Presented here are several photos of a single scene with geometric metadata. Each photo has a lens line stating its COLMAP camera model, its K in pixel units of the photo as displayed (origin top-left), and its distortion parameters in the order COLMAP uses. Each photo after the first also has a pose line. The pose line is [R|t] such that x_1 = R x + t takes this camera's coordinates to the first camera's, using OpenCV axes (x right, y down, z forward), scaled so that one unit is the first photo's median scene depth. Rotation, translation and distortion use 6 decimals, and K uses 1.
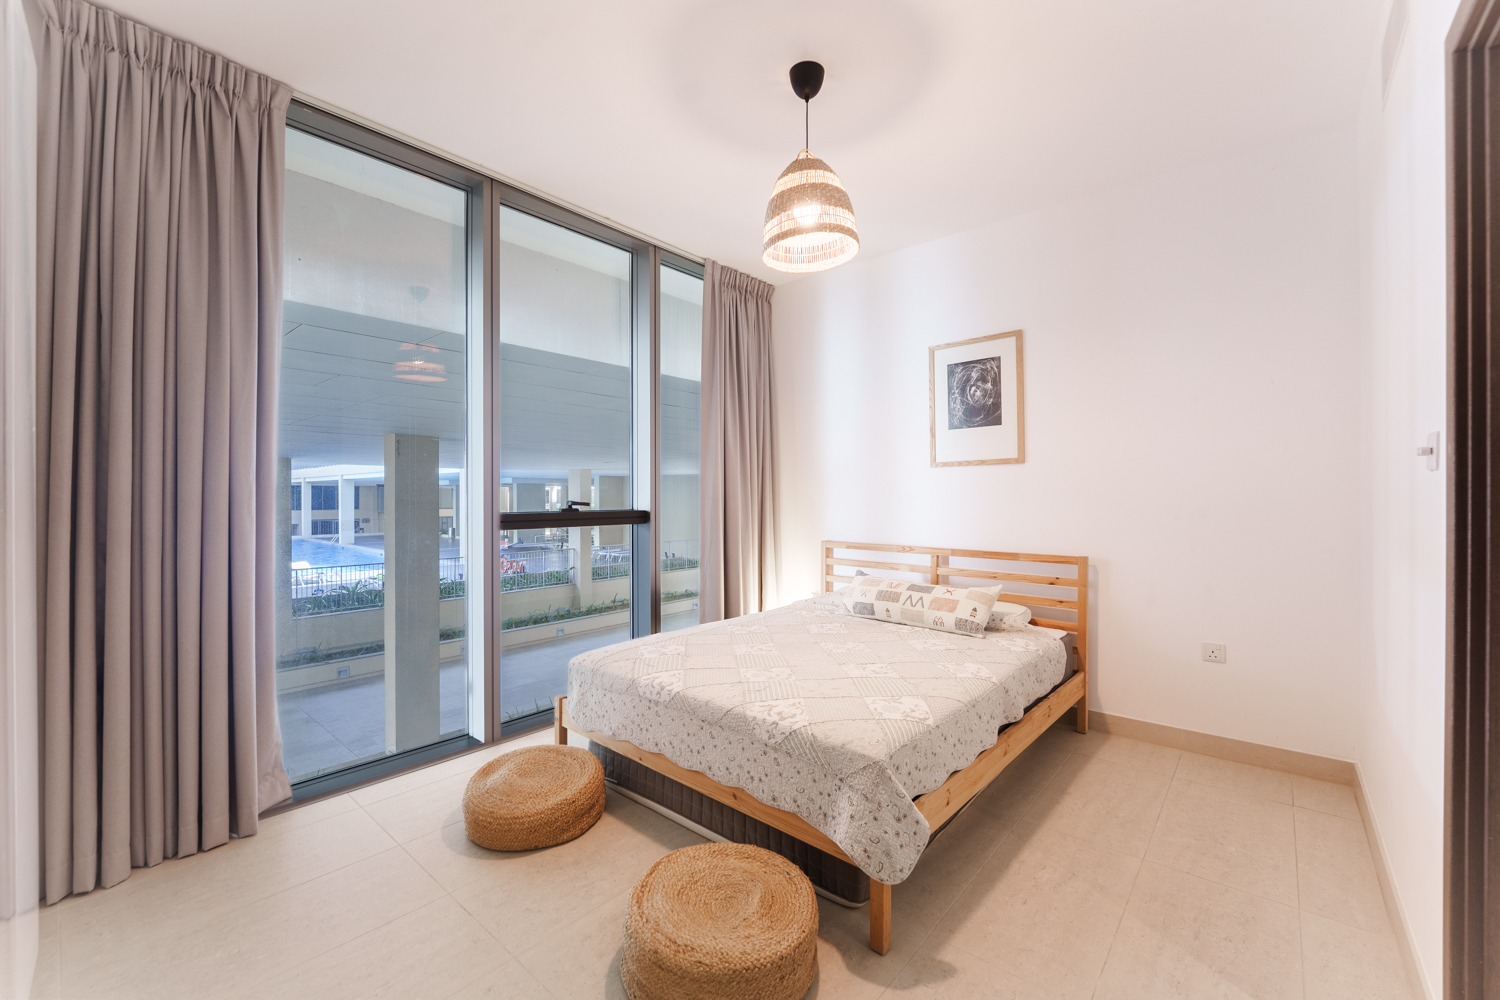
lens RADIAL K [[606.0, 0, 752.8], [0, 606.0, 496.5], [0, 0, 1]] dist [-0.009709, -0.000057]
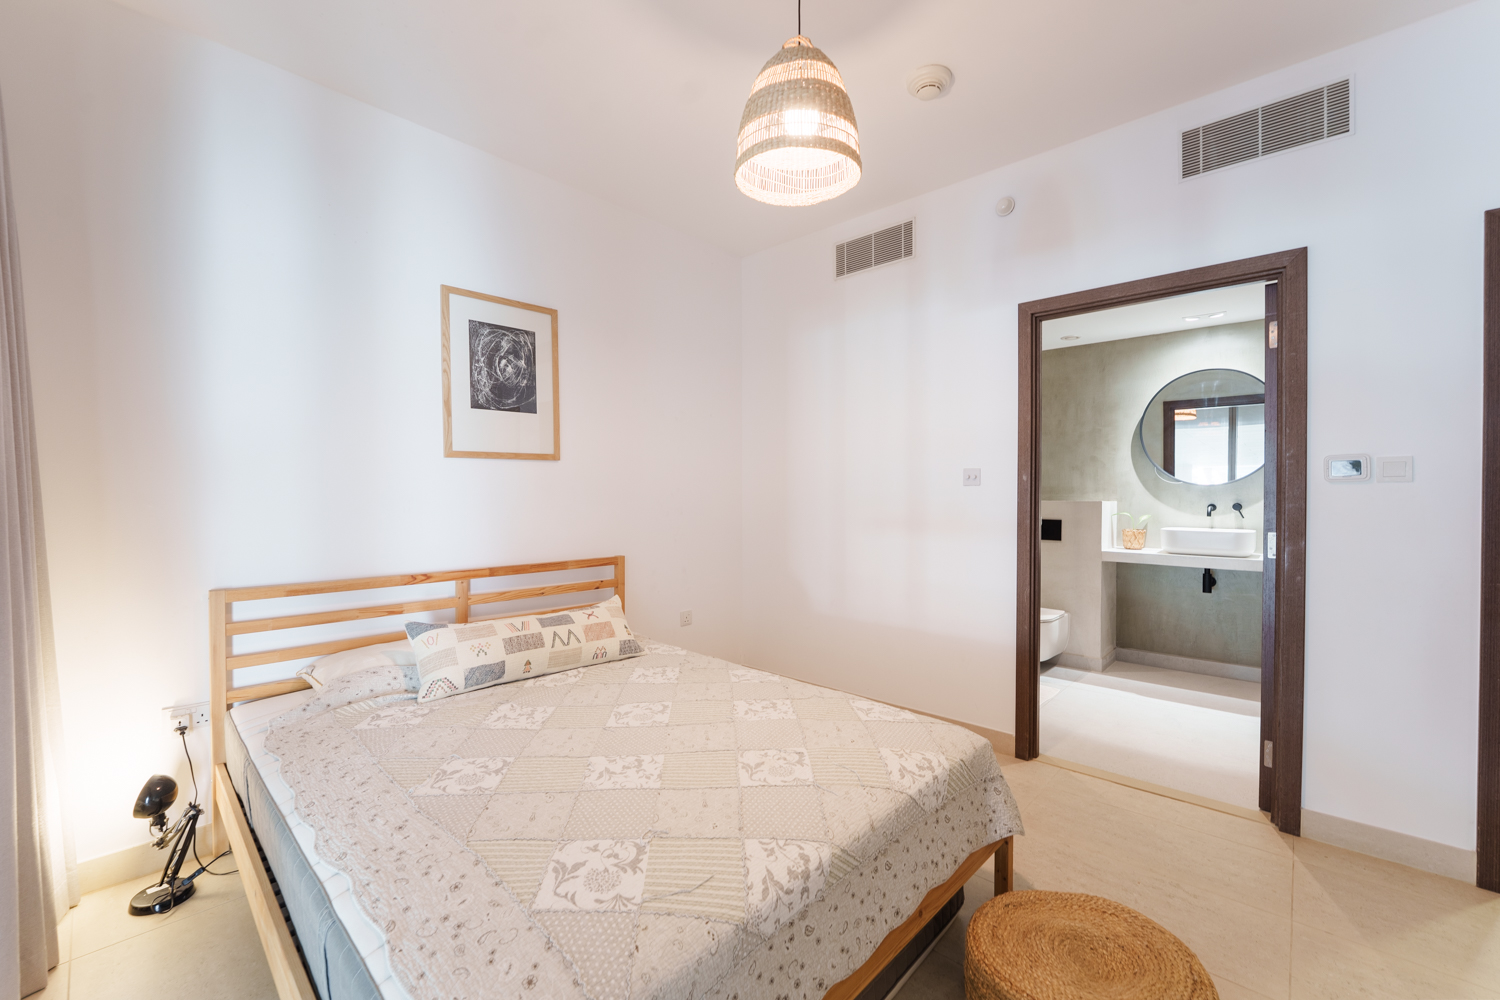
lens RADIAL K [[606.0, 0, 754.0], [0, 606.0, 501.0], [0, 0, 1]] dist [-0.009709, -0.000057]
pose [[0.034309, -0.013049, 0.999326, -0.427147], [0.002192, 0.999913, 0.012981, -0.005973], [-0.999409, 0.001745, 0.034335, 0.663594]]
